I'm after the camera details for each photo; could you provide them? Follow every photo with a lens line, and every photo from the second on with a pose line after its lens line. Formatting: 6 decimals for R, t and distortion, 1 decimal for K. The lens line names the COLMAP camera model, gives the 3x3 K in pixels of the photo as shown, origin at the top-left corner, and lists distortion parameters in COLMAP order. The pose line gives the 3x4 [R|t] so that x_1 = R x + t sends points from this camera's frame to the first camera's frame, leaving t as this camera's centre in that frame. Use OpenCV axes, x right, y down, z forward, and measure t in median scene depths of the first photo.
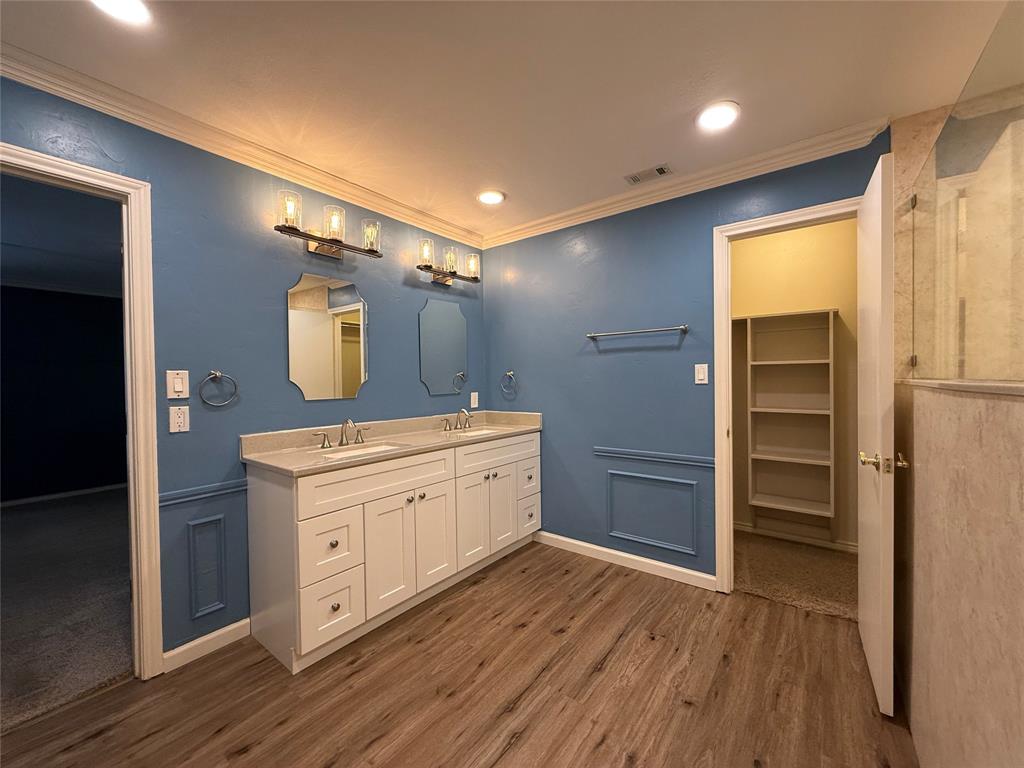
lens RADIAL K [[407.1, 0, 509.4], [0, 407.1, 383.9], [0, 0, 1]] dist [0.002484, -0.001216]
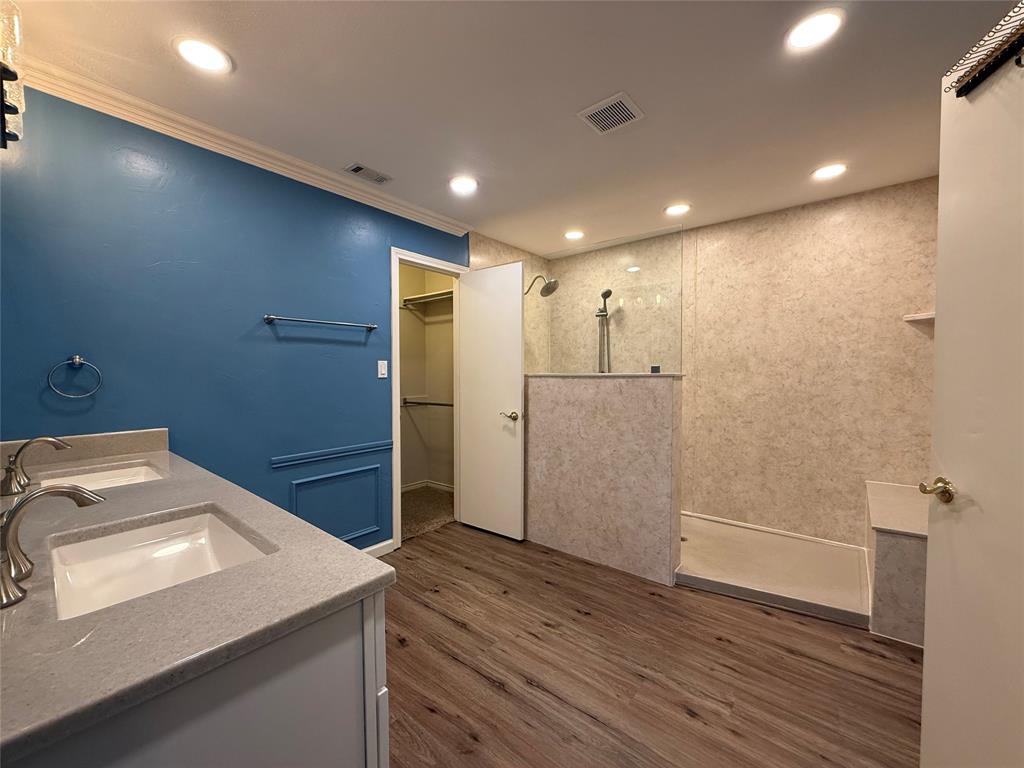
lens RADIAL K [[407.1, 0, 512.7], [0, 407.1, 384.3], [0, 0, 1]] dist [0.002484, -0.001216]
pose [[0.035246, -0.016666, 0.999240, -0.800993], [0.014044, 0.999770, 0.016179, 0.006051], [-0.999280, 0.013463, 0.035472, 0.715738]]
